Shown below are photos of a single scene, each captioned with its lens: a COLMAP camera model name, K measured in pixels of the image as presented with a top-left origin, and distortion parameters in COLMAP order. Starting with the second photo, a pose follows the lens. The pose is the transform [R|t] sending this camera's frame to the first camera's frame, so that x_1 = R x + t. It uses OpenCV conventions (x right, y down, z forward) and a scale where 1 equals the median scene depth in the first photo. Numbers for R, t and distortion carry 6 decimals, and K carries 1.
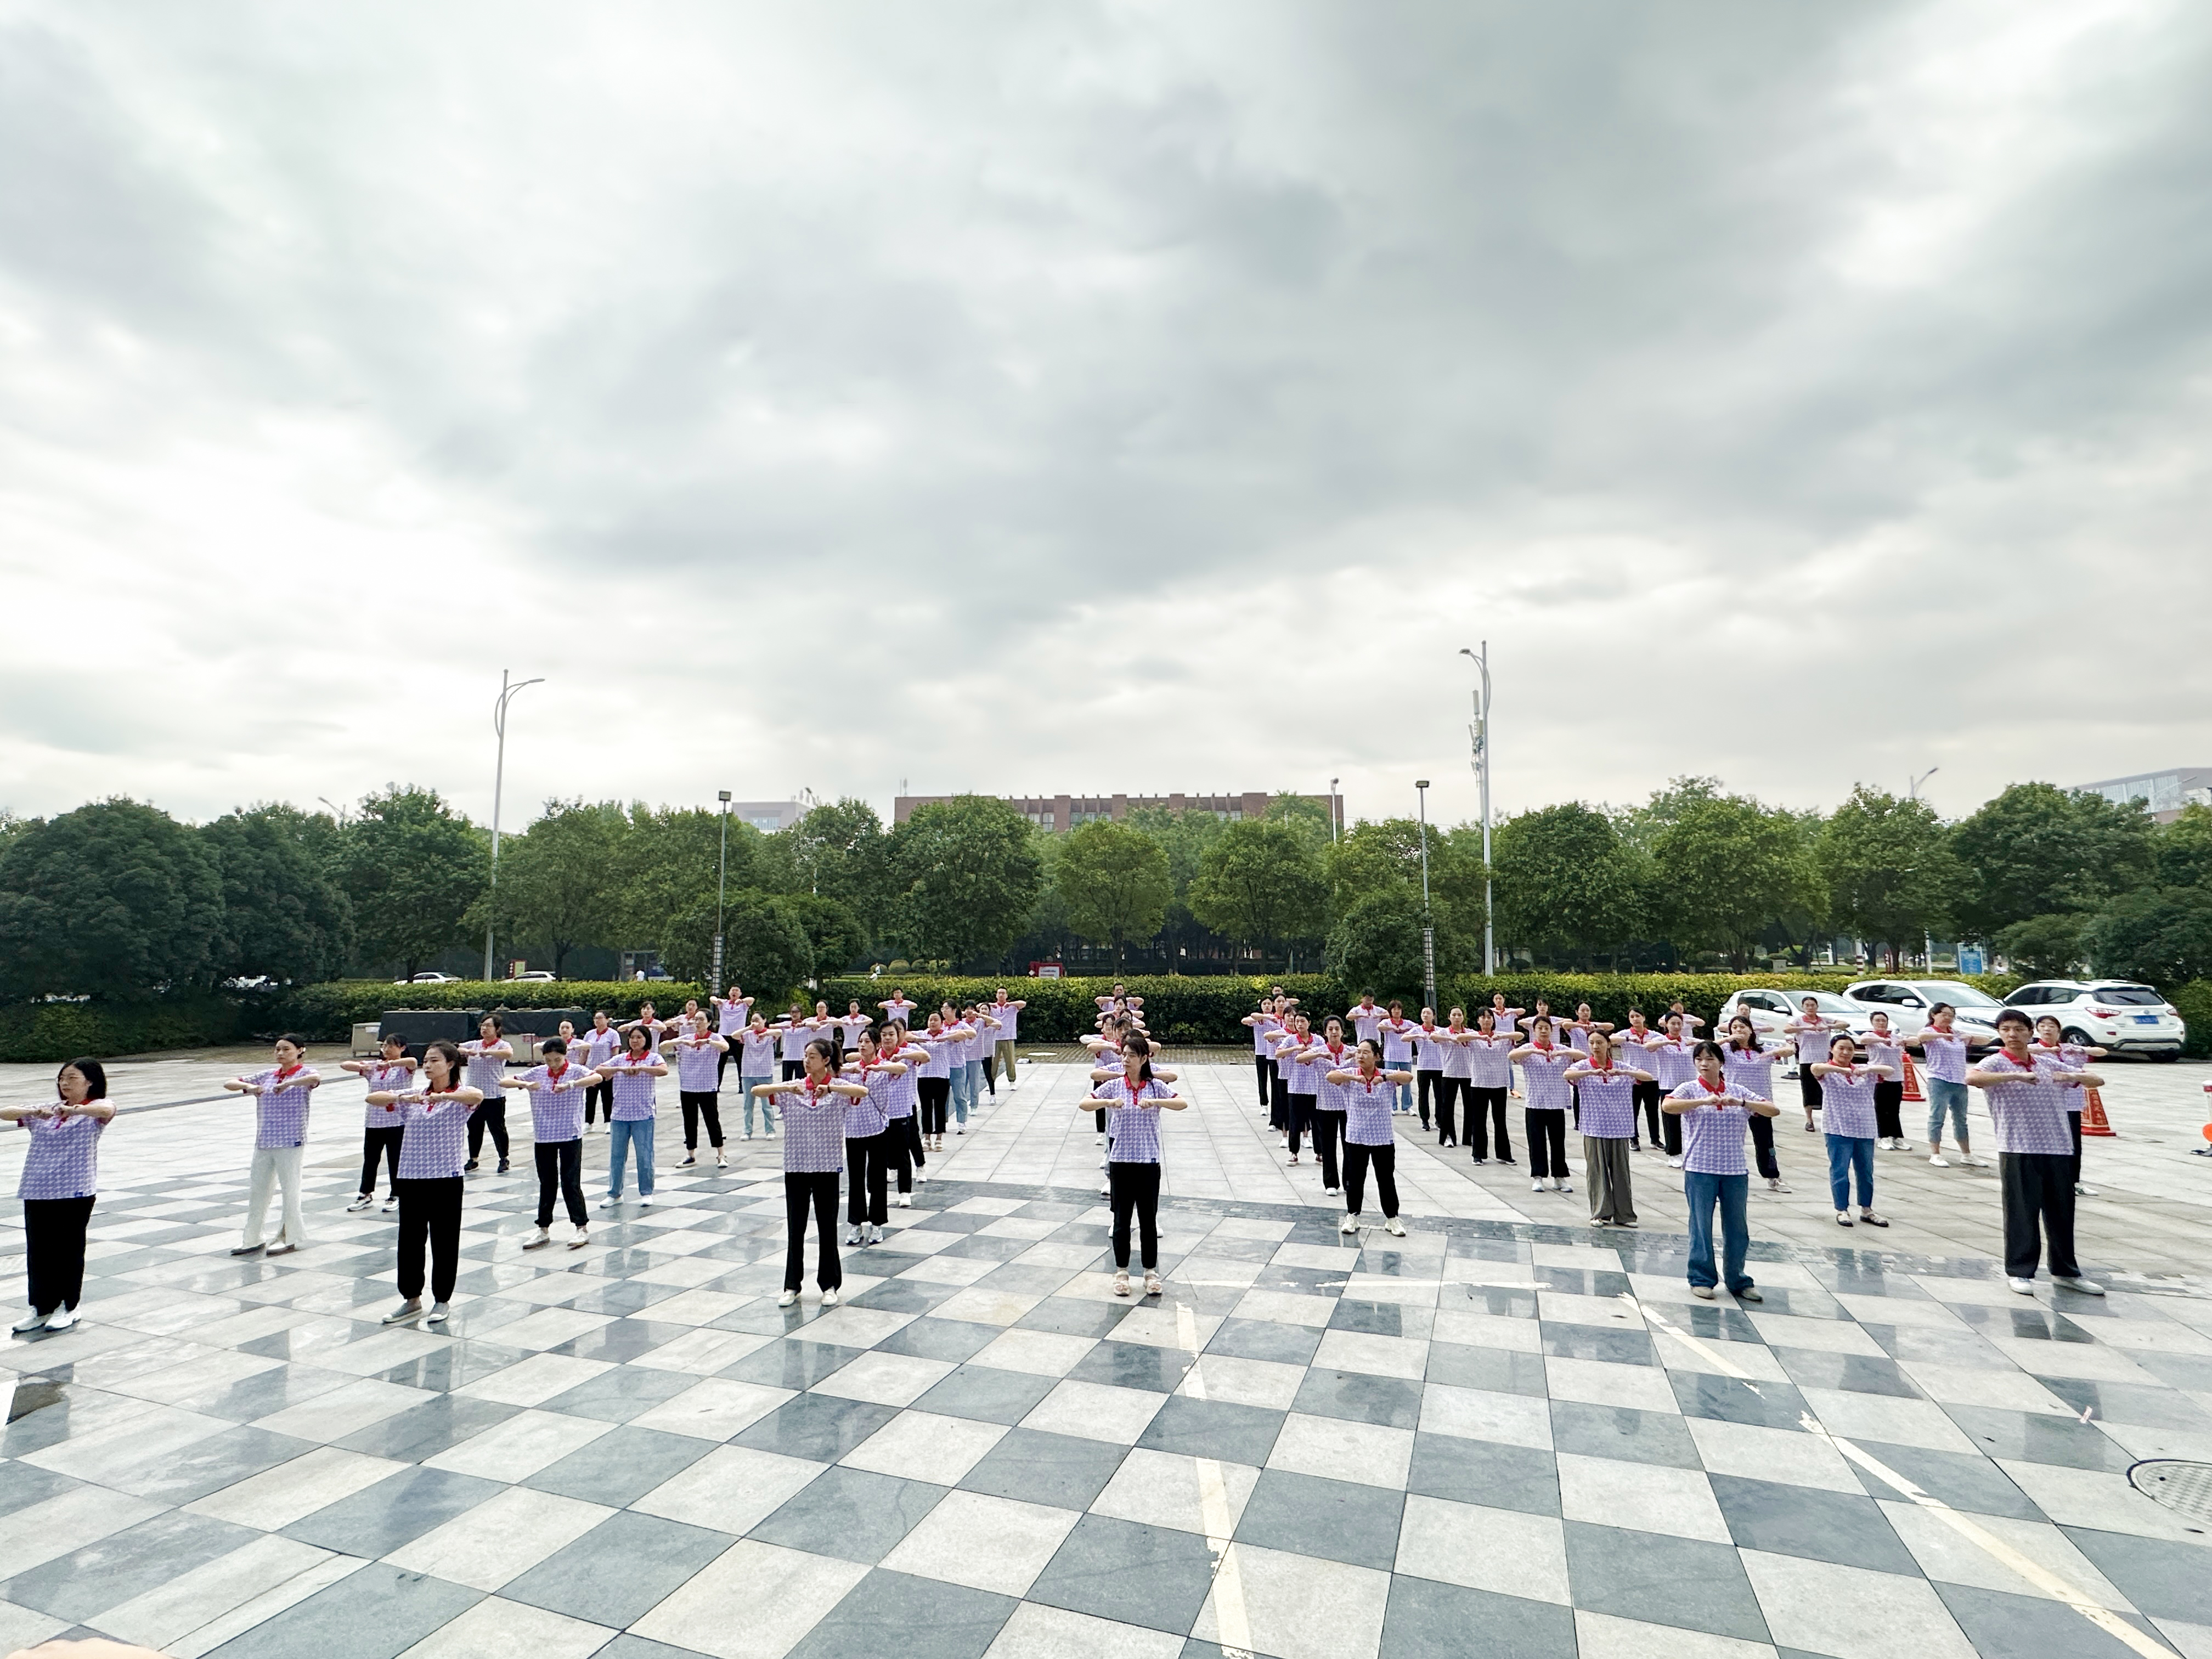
lens RADIAL K [[1038.7, 0, 1102.6], [0, 1038.7, 815.9], [0, 0, 1]] dist [-0.001224, -0.000336]
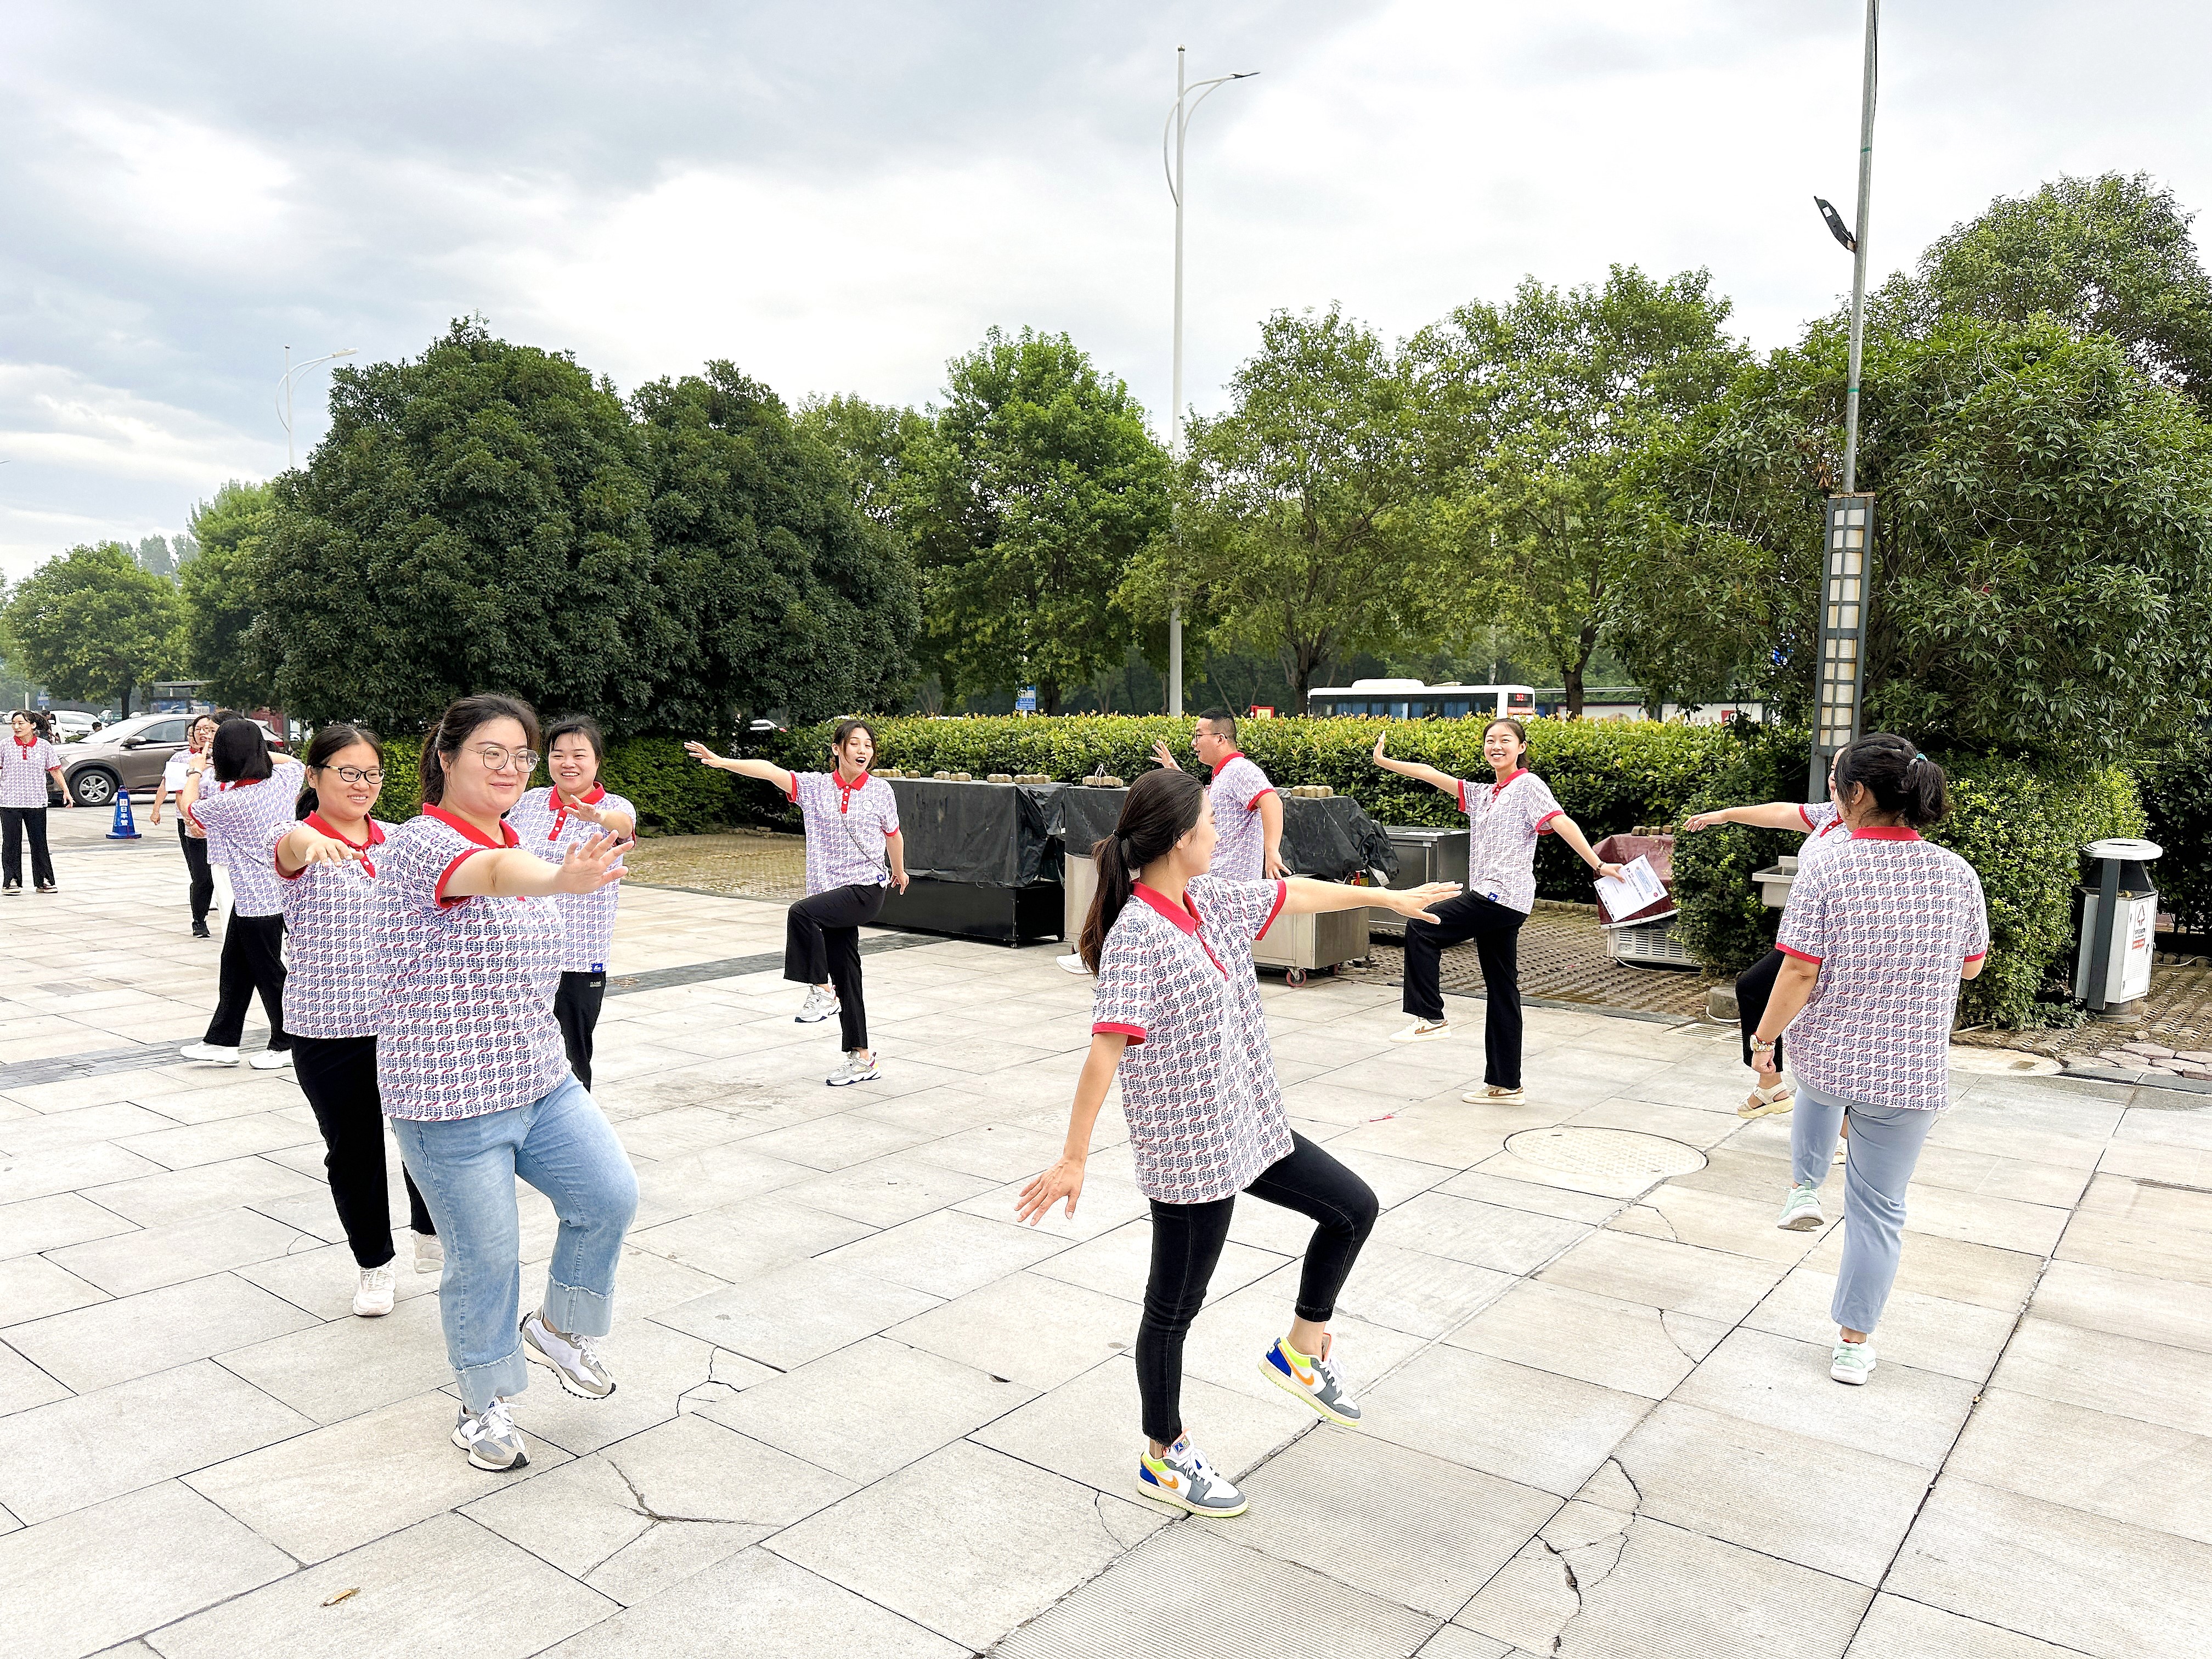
lens RADIAL K [[1541.8, 0, 1107.3], [0, 1541.8, 839.0], [0, 0, 1]] dist [0.154609, -0.218987]
pose [[0.811614, 0.058964, -0.581210, -0.238353], [0.063712, 0.980025, 0.188393, 0.089844], [0.580709, -0.189933, 0.791645, 0.490996]]
